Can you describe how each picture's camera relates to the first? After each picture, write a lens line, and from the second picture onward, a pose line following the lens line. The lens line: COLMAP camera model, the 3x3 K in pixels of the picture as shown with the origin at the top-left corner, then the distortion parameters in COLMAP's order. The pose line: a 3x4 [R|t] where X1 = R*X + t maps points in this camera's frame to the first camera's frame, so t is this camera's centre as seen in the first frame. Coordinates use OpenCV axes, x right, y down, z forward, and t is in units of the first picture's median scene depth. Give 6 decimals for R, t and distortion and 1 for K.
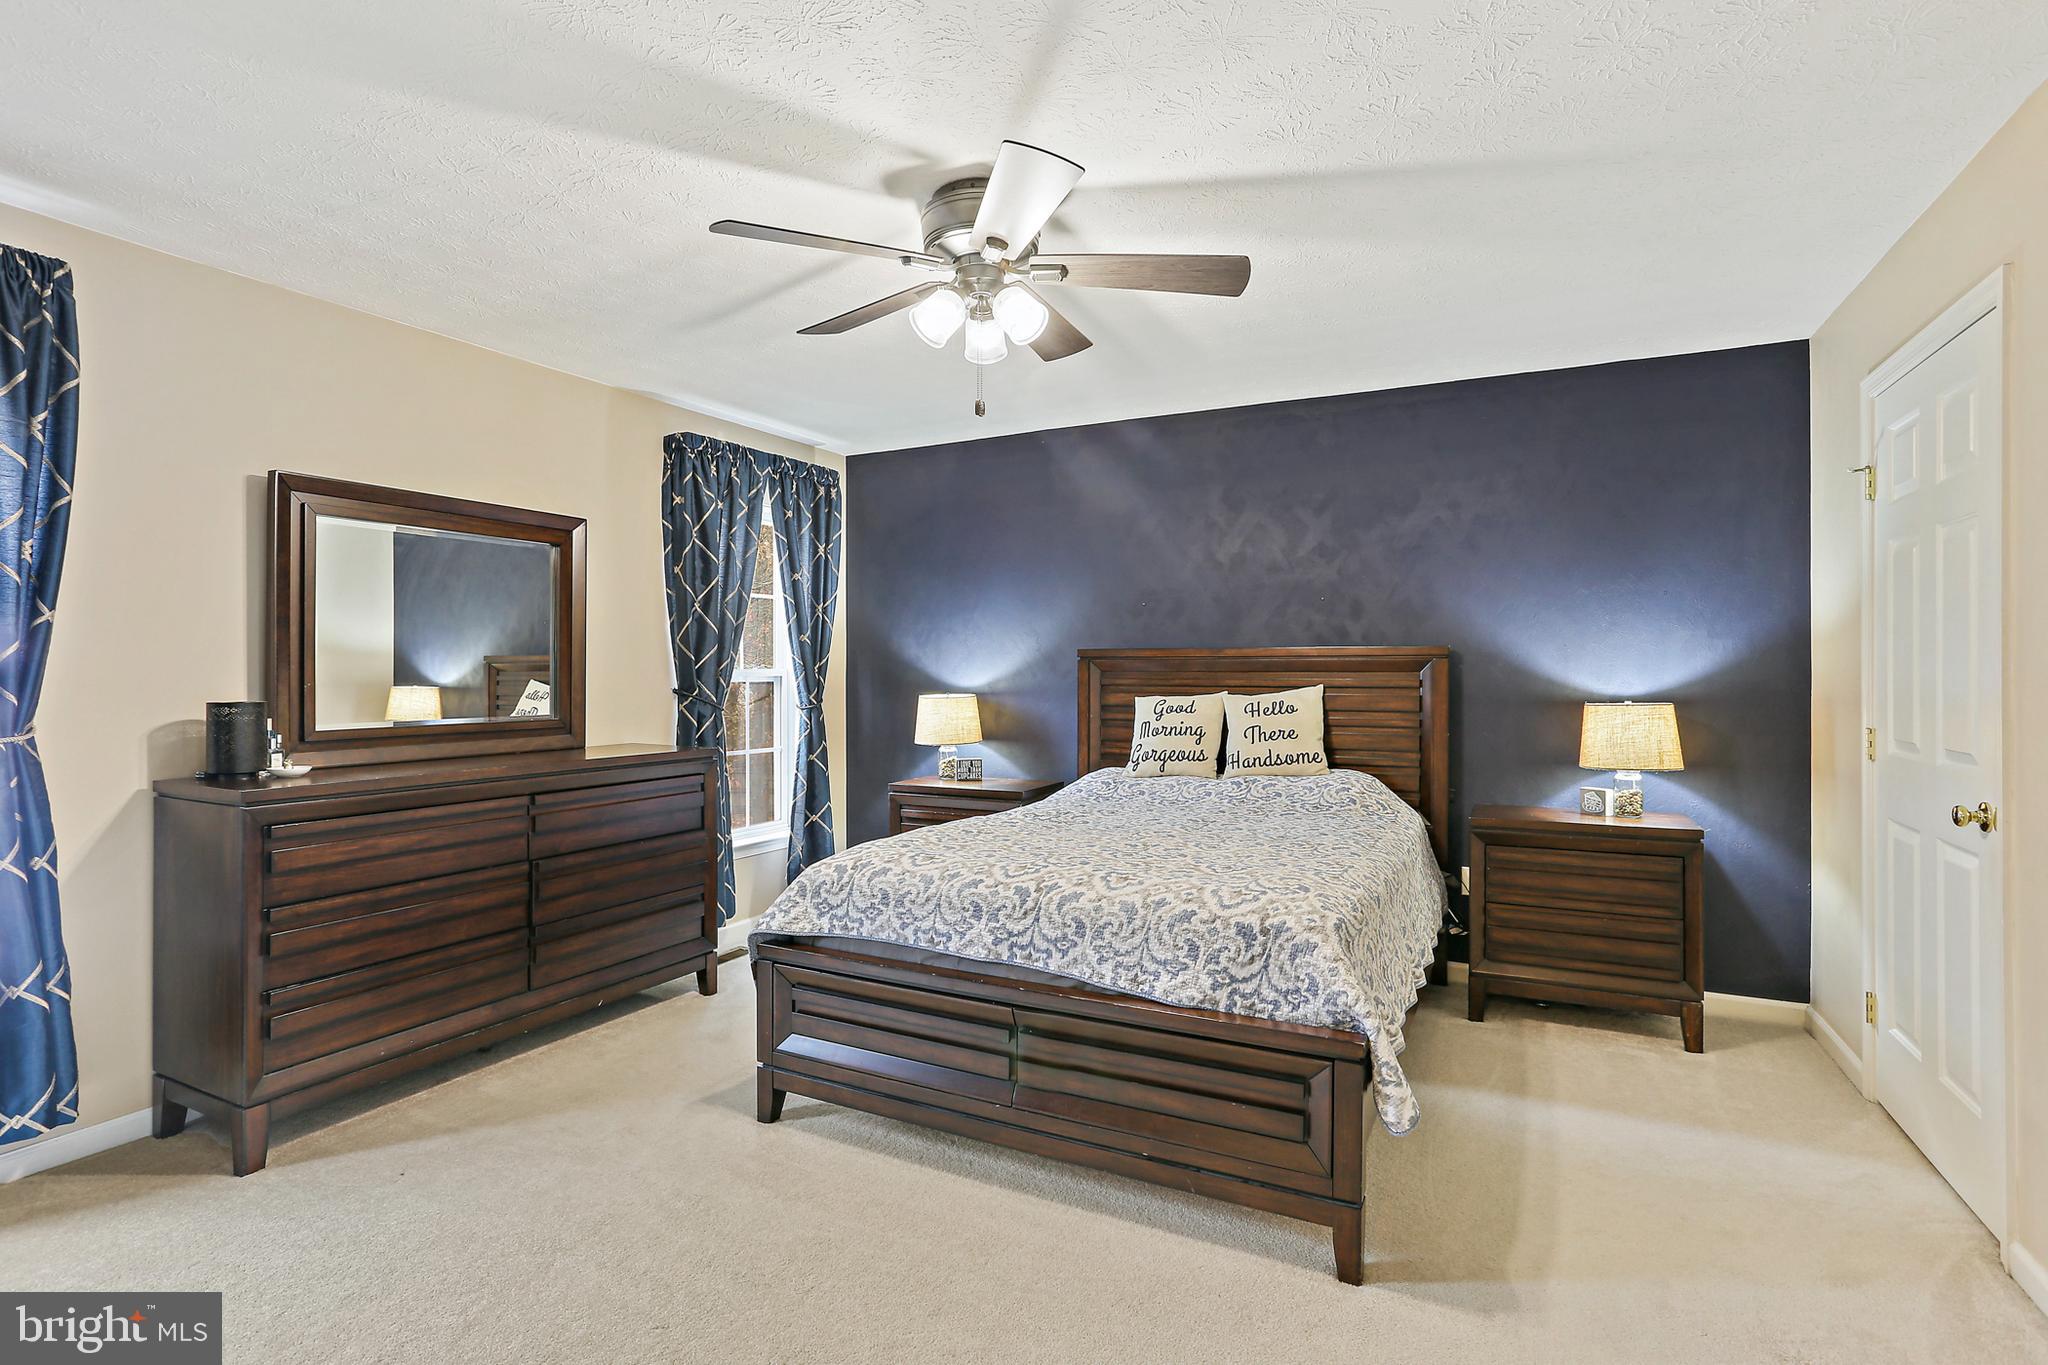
lens RADIAL K [[989.6, 0, 1018.4], [0, 989.6, 682.6], [0, 0, 1]] dist [-0.053914, 0.032374]
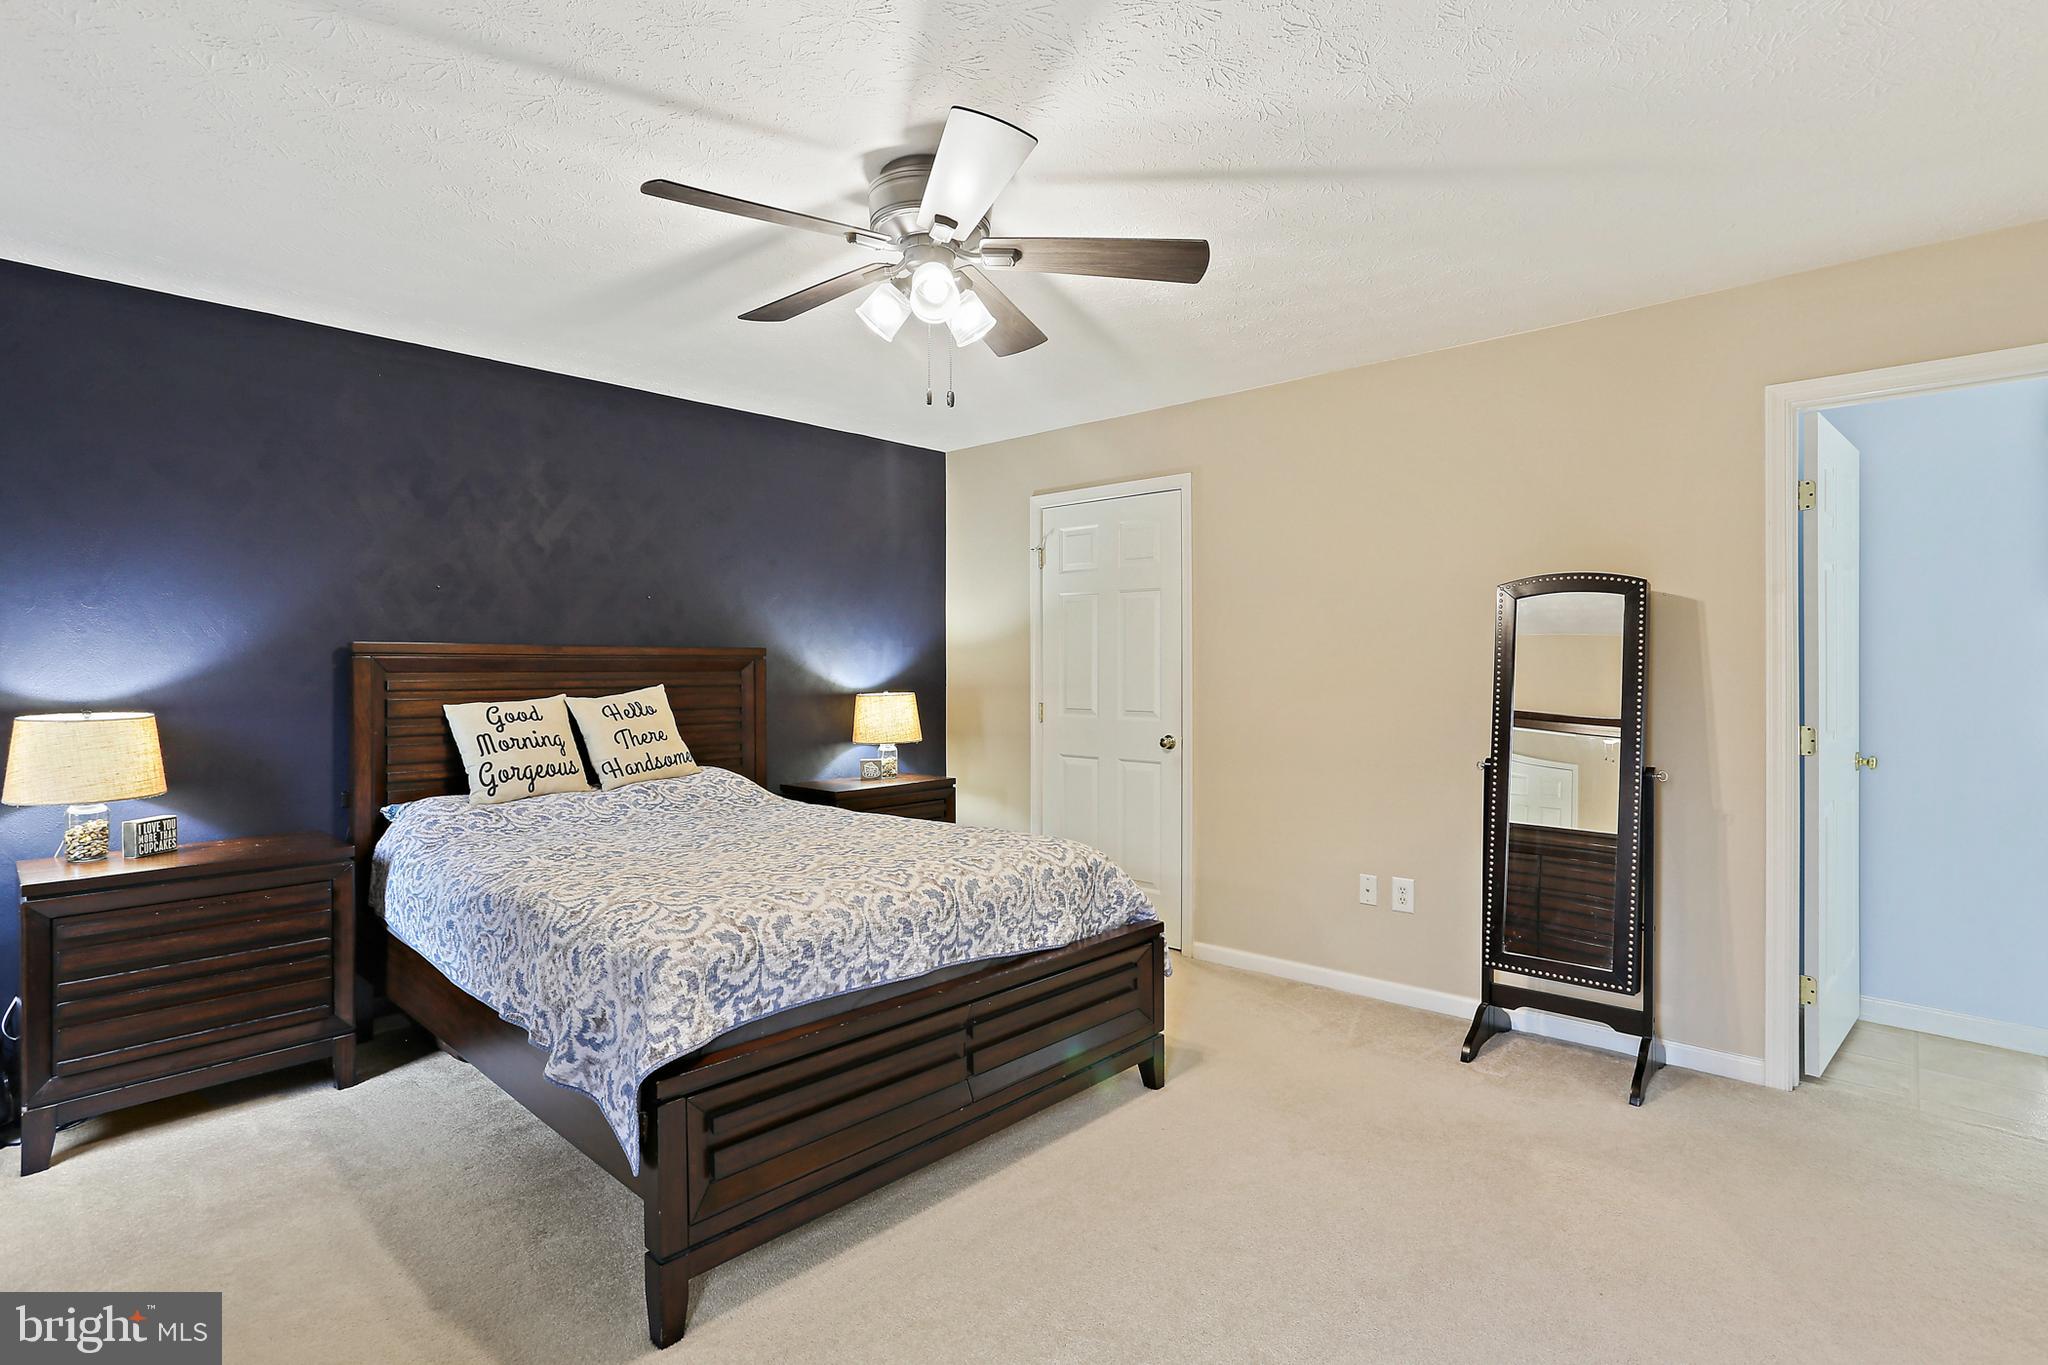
lens RADIAL K [[989.6, 0, 1018.4], [0, 989.6, 682.6], [0, 0, 1]] dist [-0.053914, 0.032374]
pose [[0.283156, -0.014756, 0.958960, -0.851750], [0.013926, 0.999839, 0.011273, -0.009271], [-0.958973, 0.010163, 0.283316, 0.591198]]
